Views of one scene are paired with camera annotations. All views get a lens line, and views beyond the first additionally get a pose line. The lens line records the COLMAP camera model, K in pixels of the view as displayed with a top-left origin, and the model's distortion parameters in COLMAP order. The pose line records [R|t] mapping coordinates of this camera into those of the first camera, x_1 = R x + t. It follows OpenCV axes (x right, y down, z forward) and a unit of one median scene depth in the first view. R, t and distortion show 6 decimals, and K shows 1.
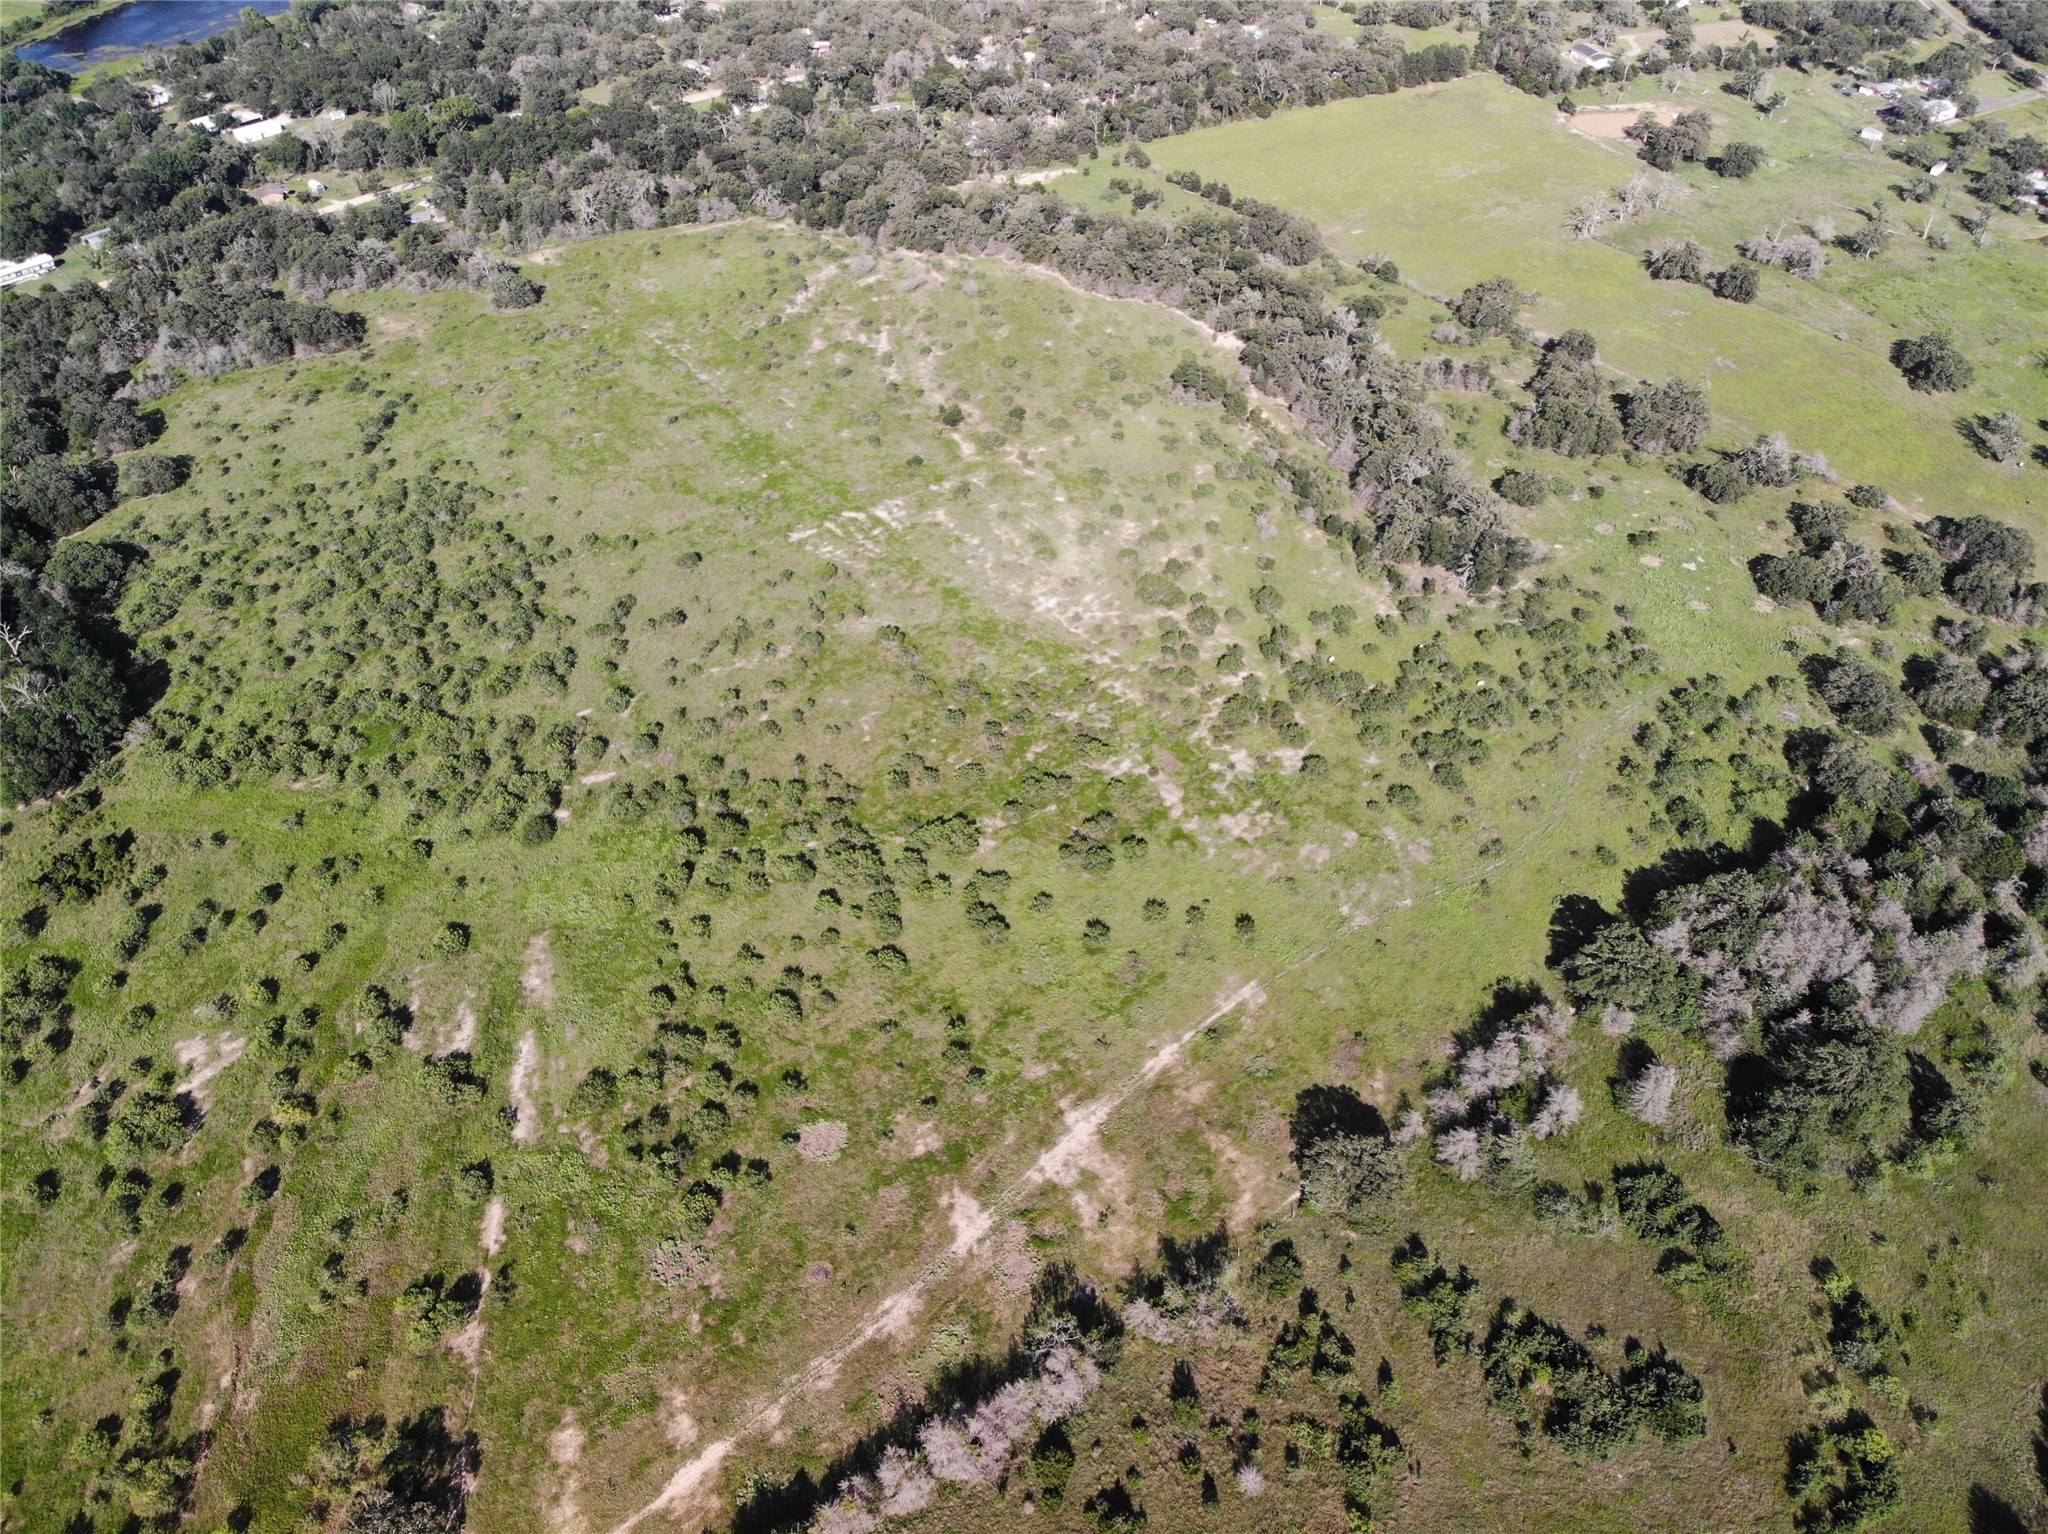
lens RADIAL K [[1509.1, 0, 1017.3], [0, 1509.1, 757.8], [0, 0, 1]] dist [0.053553, -0.165753]
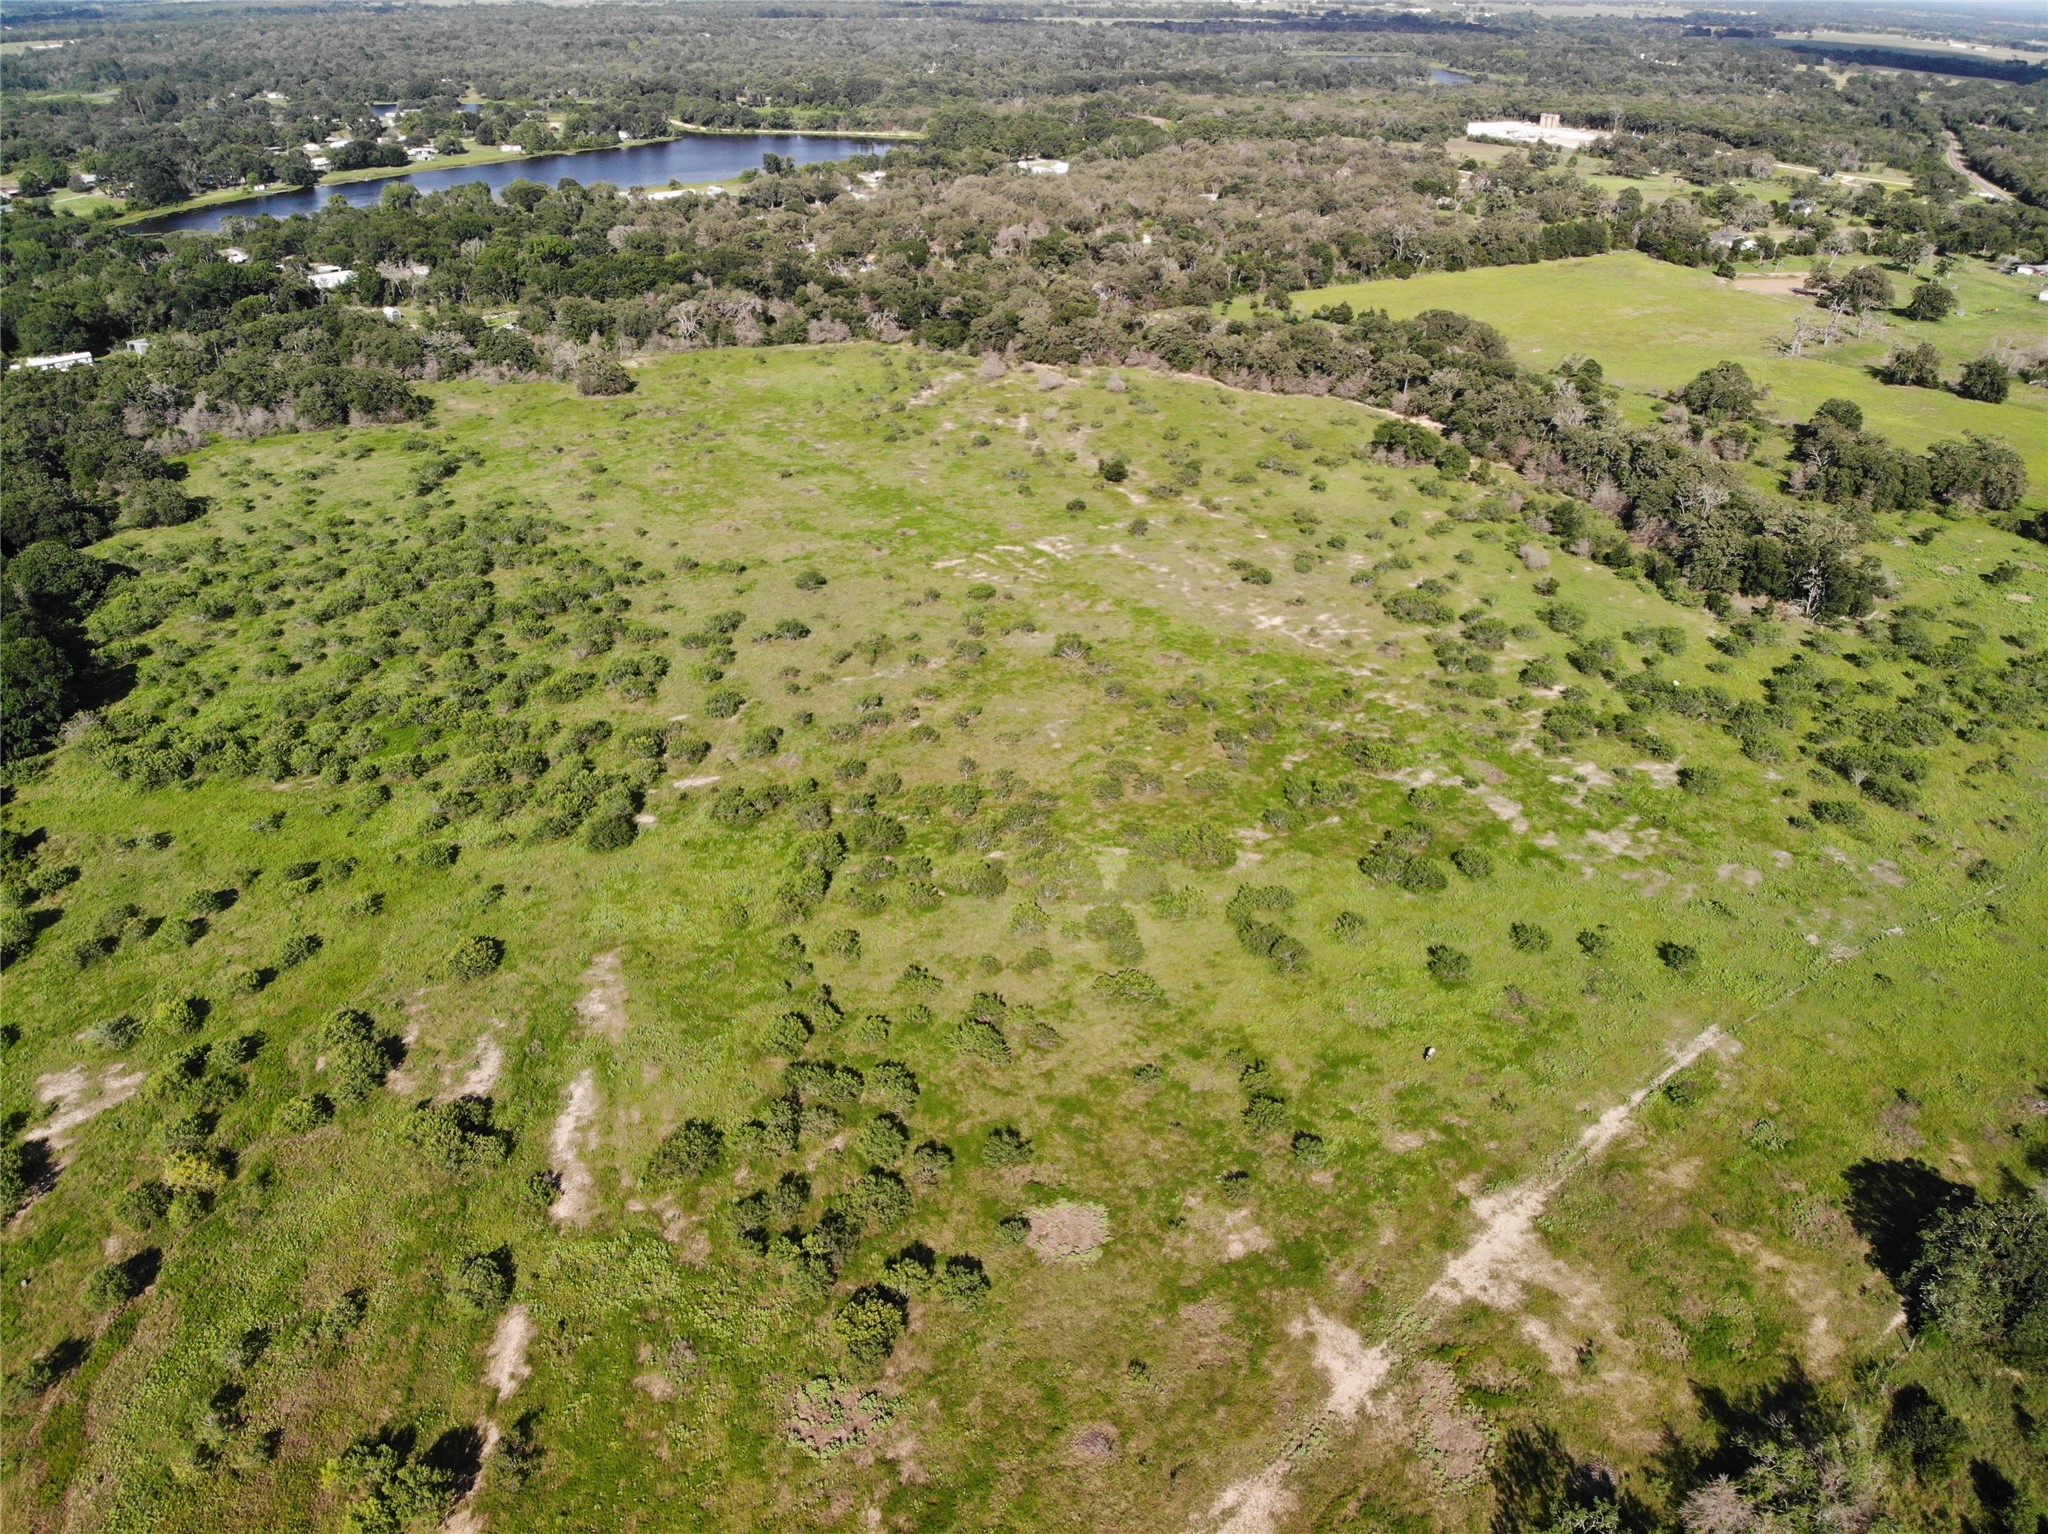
lens RADIAL K [[1504.2, 0, 1017.8], [0, 1504.2, 761.0], [0, 0, 1]] dist [0.057907, -0.172385]
pose [[0.999740, 0.008833, -0.021031, -0.126036], [-0.013285, 0.974942, -0.222064, 0.187725], [0.018542, 0.222286, 0.974805, 0.349390]]
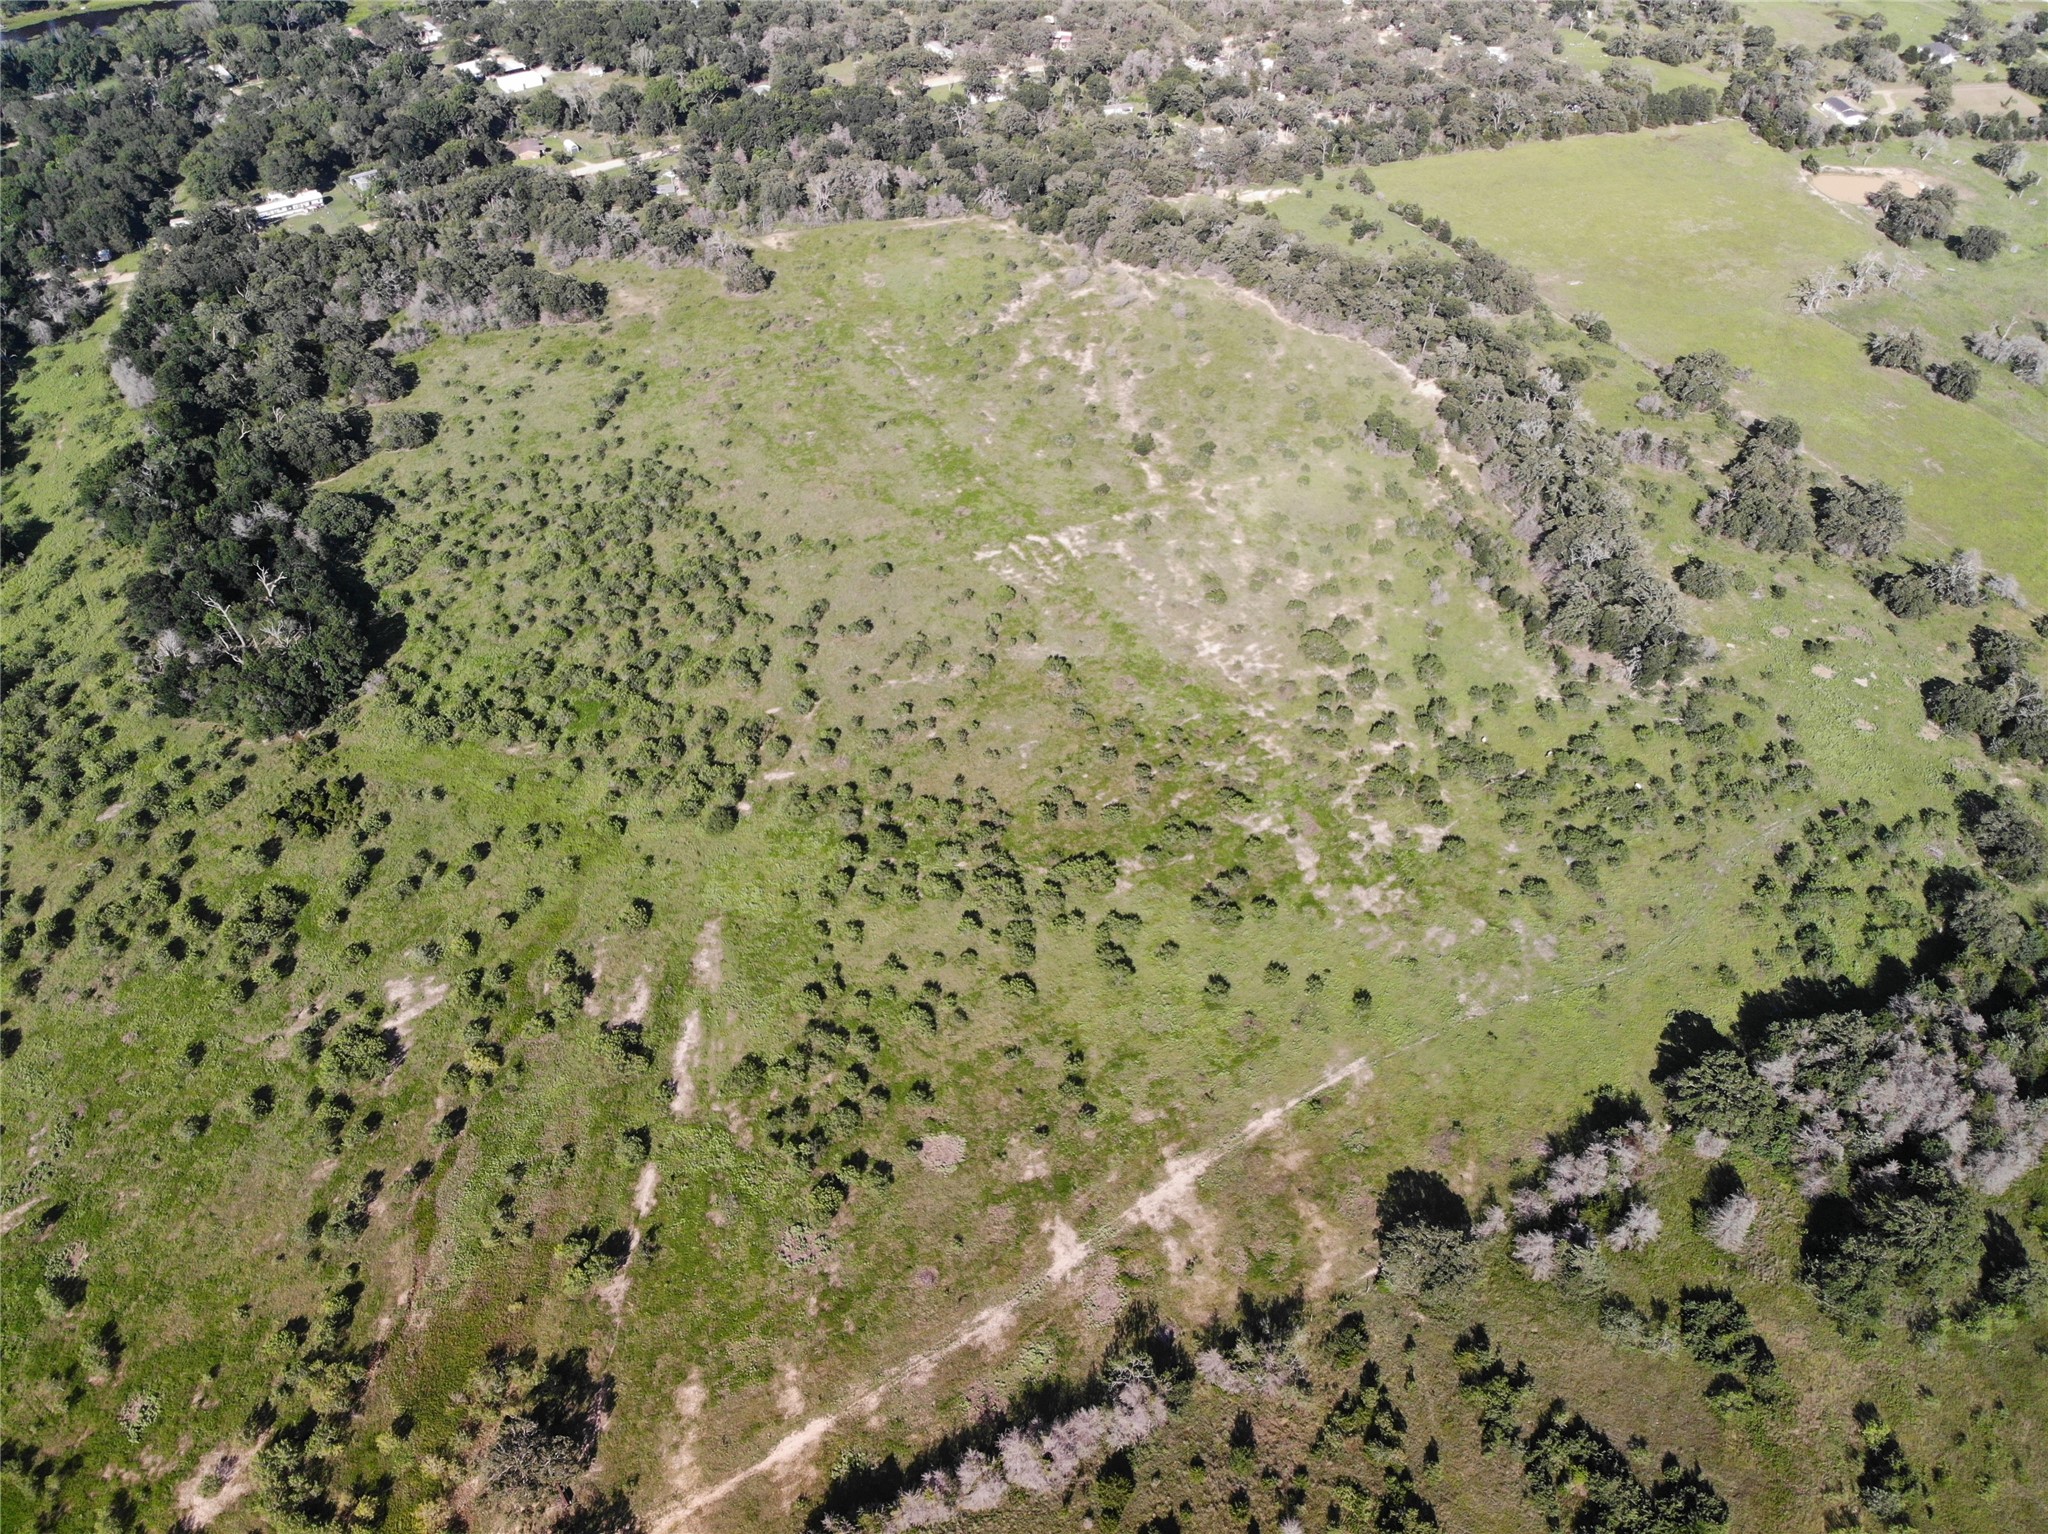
lens RADIAL K [[1508.0, 0, 1017.8], [0, 1508.0, 758.5], [0, 0, 1]] dist [0.052026, -0.163850]
pose [[0.987734, 0.119500, -0.100510, 0.000773], [-0.115696, 0.992358, 0.042886, -0.076248], [0.104866, -0.030732, 0.994011, -0.066676]]
